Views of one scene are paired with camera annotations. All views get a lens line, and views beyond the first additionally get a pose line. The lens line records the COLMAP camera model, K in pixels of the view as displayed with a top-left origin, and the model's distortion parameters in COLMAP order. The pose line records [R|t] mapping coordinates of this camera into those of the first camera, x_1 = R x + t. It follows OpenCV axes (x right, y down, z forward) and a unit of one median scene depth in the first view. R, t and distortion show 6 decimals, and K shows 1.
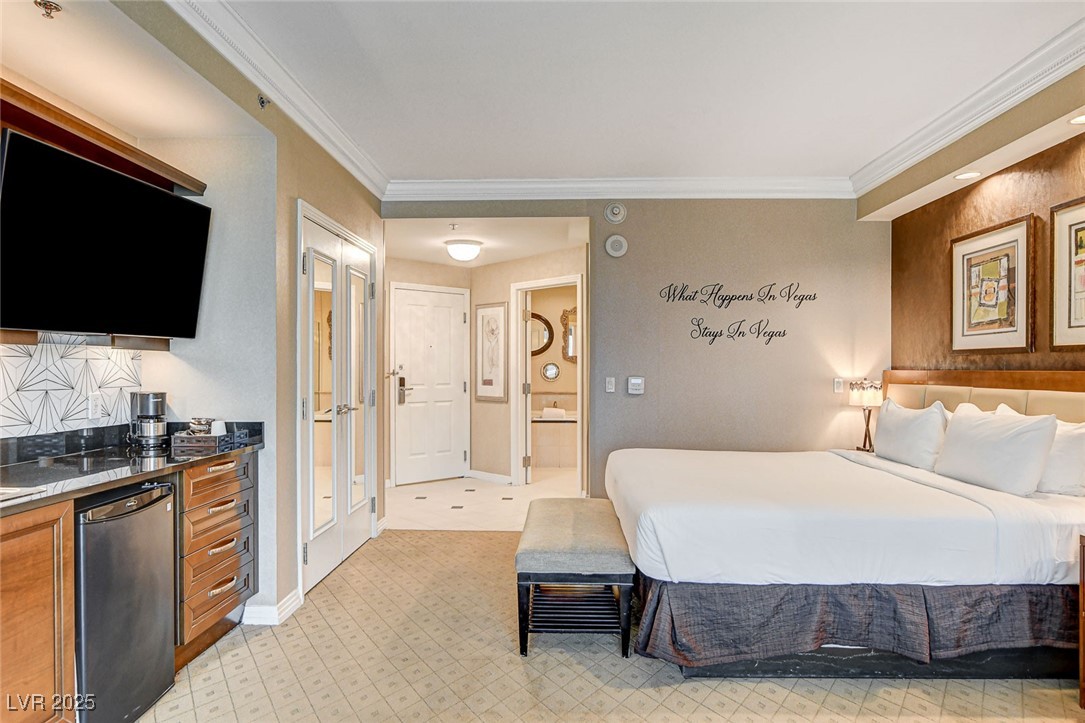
lens RADIAL K [[668.5, 0, 546.8], [0, 668.5, 371.0], [0, 0, 1]] dist [-0.009089, -0.000560]
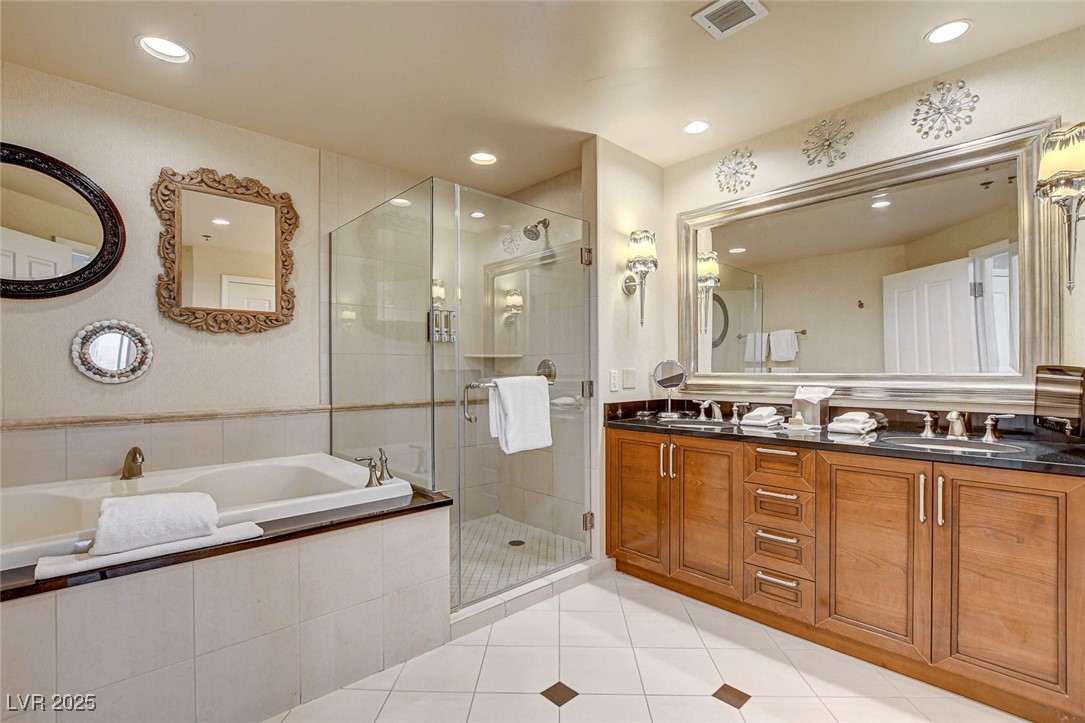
lens RADIAL K [[496.7, 0, 543.6], [0, 496.7, 367.6], [0, 0, 1]] dist [-0.016620, 0.000371]
pose [[0.707960, -0.001310, 0.706251, -0.026757], [0.004518, 0.999986, -0.002675, 0.019373], [-0.706238, 0.005085, 0.707956, 1.337331]]
